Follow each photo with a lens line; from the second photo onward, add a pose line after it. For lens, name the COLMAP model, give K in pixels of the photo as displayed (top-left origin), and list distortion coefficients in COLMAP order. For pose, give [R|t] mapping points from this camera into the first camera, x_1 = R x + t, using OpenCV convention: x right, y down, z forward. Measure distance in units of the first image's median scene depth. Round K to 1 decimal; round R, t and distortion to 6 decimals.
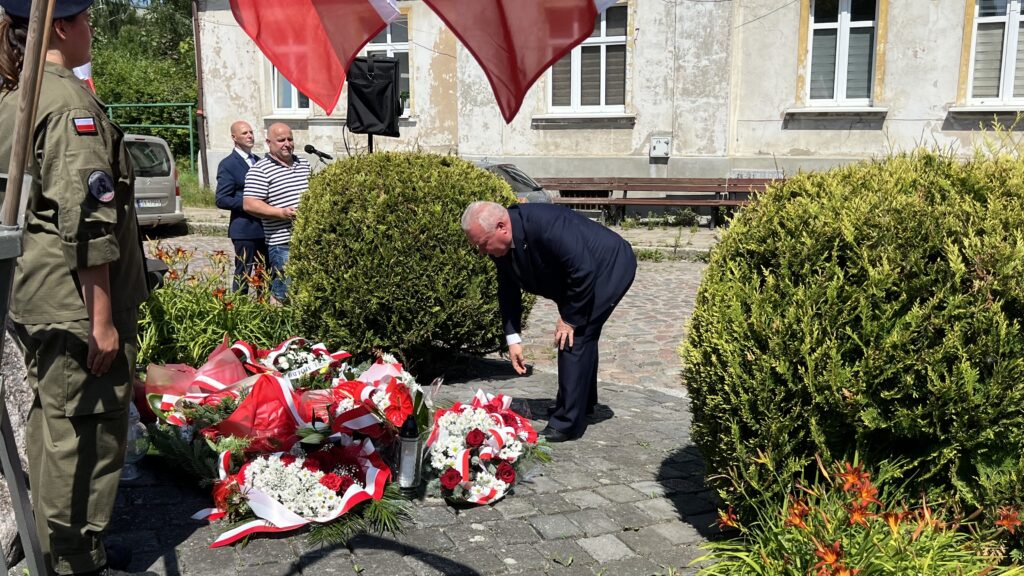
lens RADIAL K [[1003.3, 0, 506.3], [0, 1003.3, 302.1], [0, 0, 1]] dist [0.143222, -0.304147]
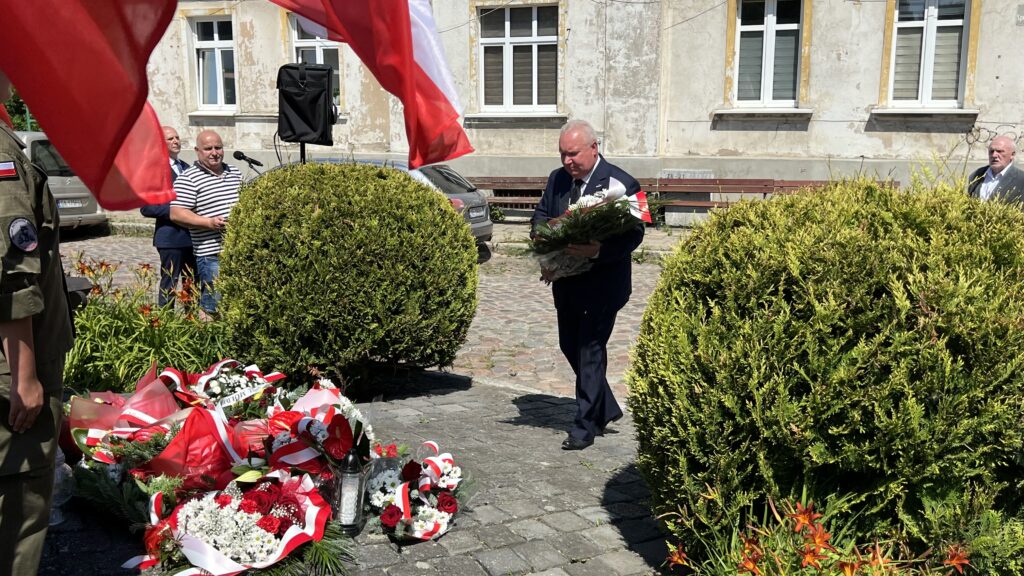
lens RADIAL K [[1002.5, 0, 506.2], [0, 1002.5, 291.4], [0, 0, 1]] dist [0.147388, -0.334161]
pose [[0.997646, -0.008462, 0.068045, -0.007571], [0.008567, 0.999963, -0.001246, -0.024754], [-0.068032, 0.001826, 0.997681, 0.013941]]
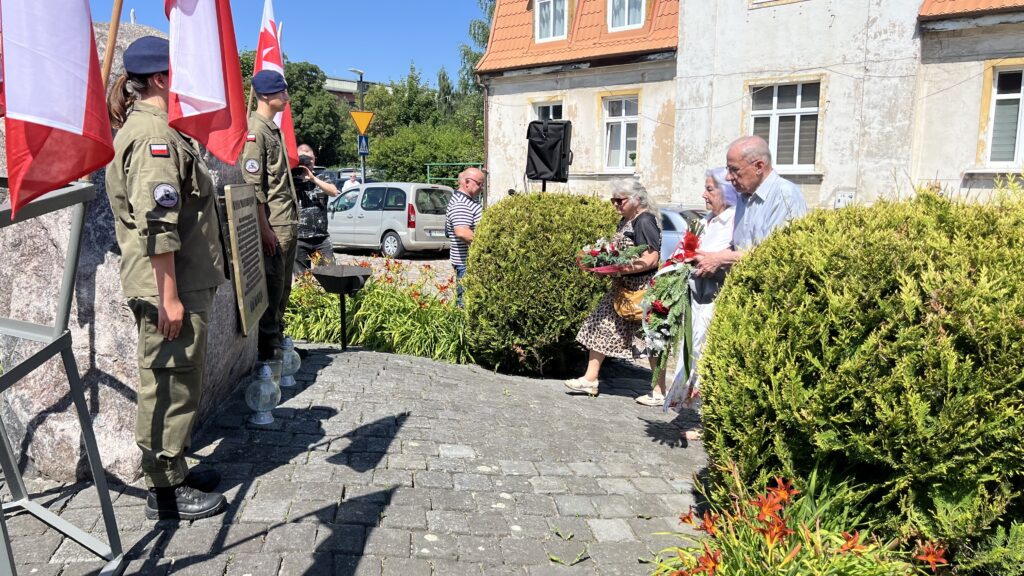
lens RADIAL K [[775.5, 0, 504.5], [0, 775.5, 282.4], [0, 0, 1]] dist [0.066034, -0.069209]
pose [[0.953291, 0.055297, -0.296948, 0.146474], [-0.068904, 0.996990, -0.035545, 0.002310], [0.294089, 0.054346, 0.954232, 0.066950]]
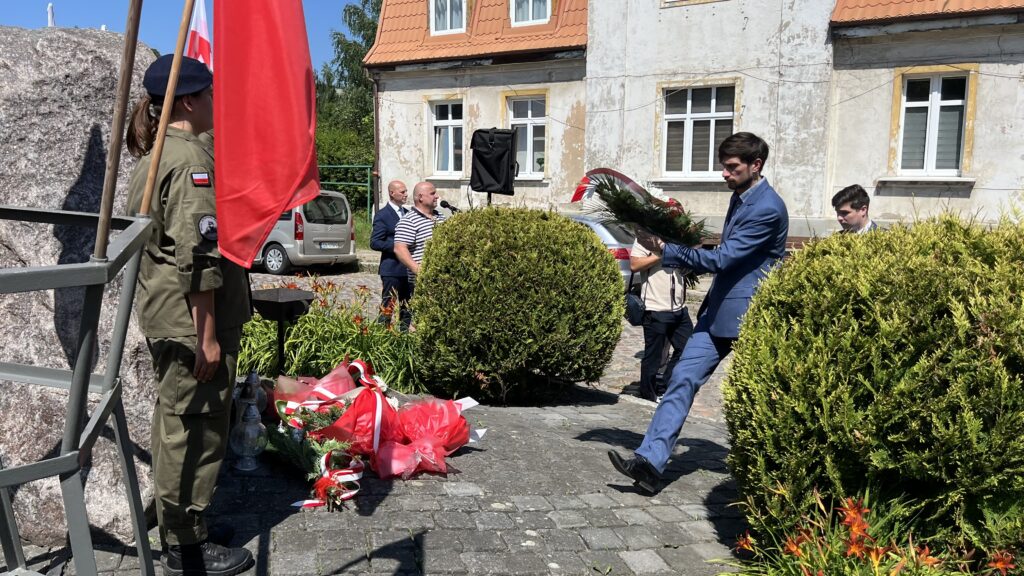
lens RADIAL K [[862.5, 0, 505.1], [0, 862.5, 281.5], [0, 0, 1]] dist [0.096102, -0.139431]
pose [[0.987961, 0.034806, -0.150737, 0.051525], [-0.044314, 0.997203, -0.060185, -0.000561], [0.148221, 0.066140, 0.986740, 0.002909]]
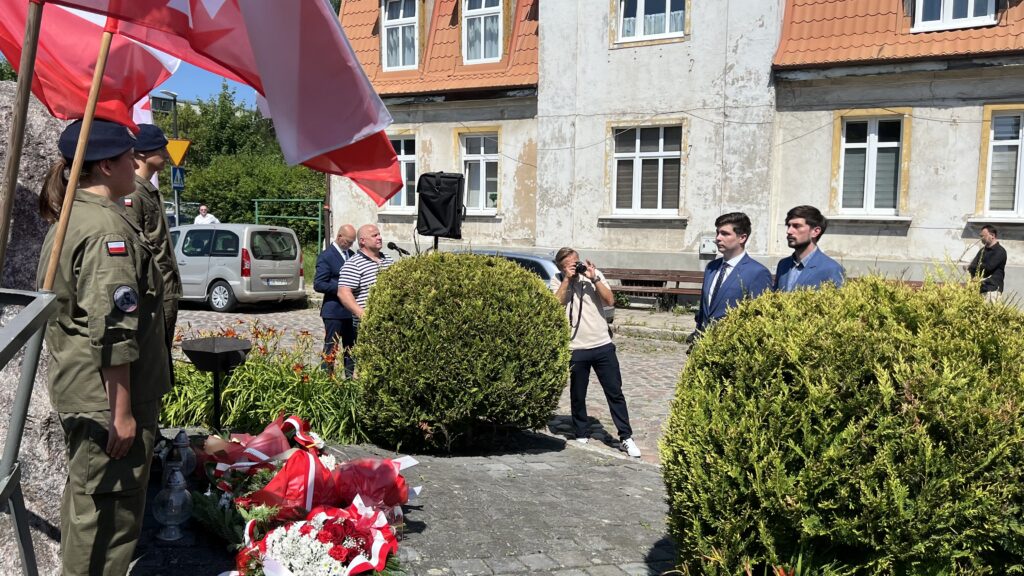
lens RADIAL K [[861.1, 0, 516.6], [0, 861.1, 280.2], [0, 0, 1]] dist [0.123032, -0.218148]
pose [[0.995632, 0.027803, -0.089130, 0.064397], [-0.036609, 0.994440, -0.098739, -0.022844], [0.085889, 0.101571, 0.991114, 0.011094]]
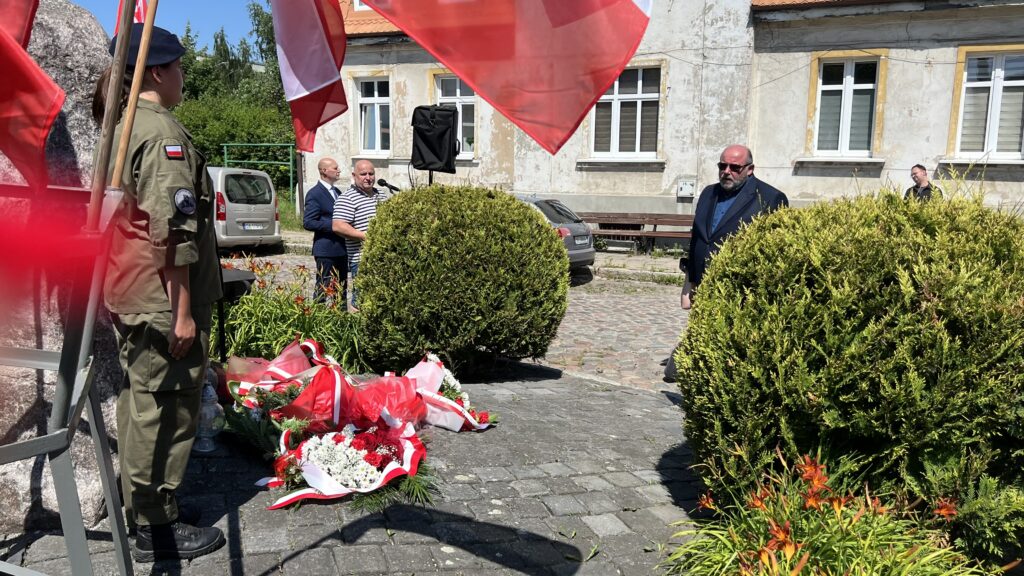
lens RADIAL K [[861.6, 0, 520.0], [0, 861.6, 293.5], [0, 0, 1]] dist [0.127284, -0.237175]
pose [[0.998663, 0.027144, -0.044003, 0.023184], [-0.028437, 0.999174, -0.029037, 0.005750], [0.043178, 0.030249, 0.998609, -0.007409]]
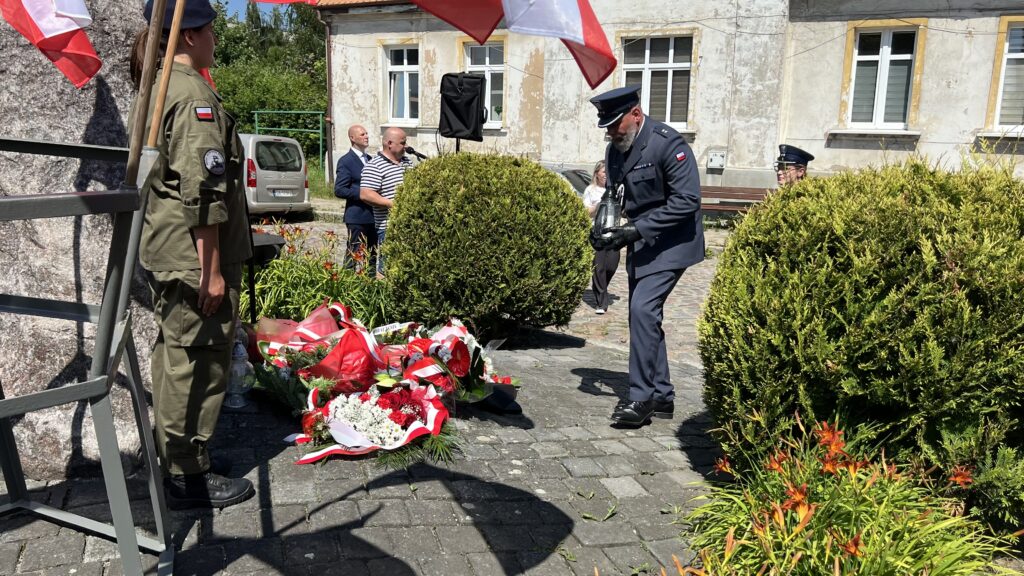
lens RADIAL K [[862.7, 0, 516.5], [0, 862.7, 291.1], [0, 0, 1]] dist [0.127226, -0.230184]
pose [[0.995993, 0.044046, -0.077830, 0.026835], [-0.043998, 0.999029, 0.002320, 0.010430], [0.077857, 0.001114, 0.996964, -0.017361]]
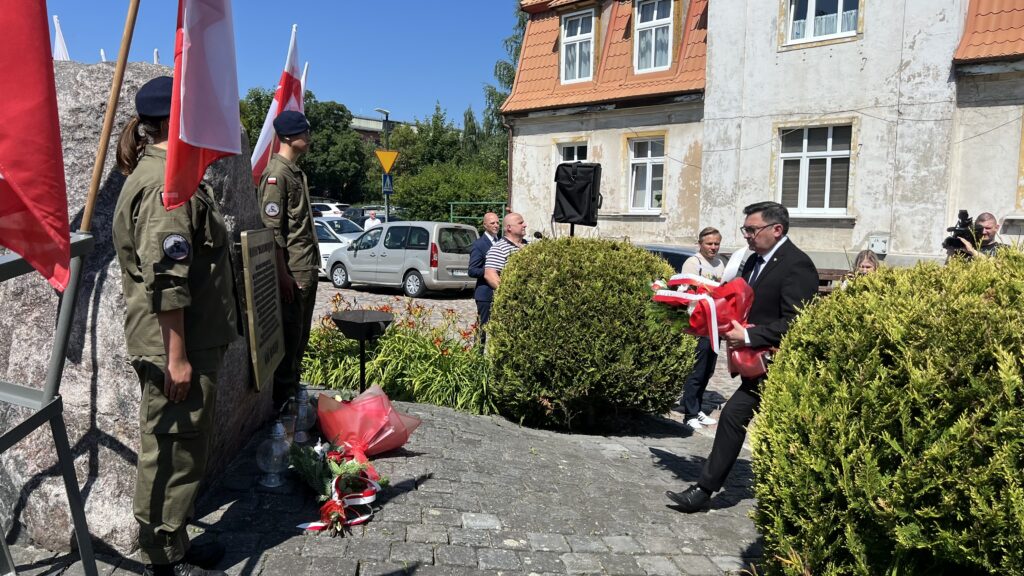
lens RADIAL K [[775.5, 0, 504.5], [0, 775.5, 282.4], [0, 0, 1]] dist [0.066034, -0.069209]
pose [[0.944196, 0.053227, -0.325054, 0.125061], [-0.083975, 0.993146, -0.081298, -0.012486], [0.318499, 0.104058, 0.942194, 0.105117]]
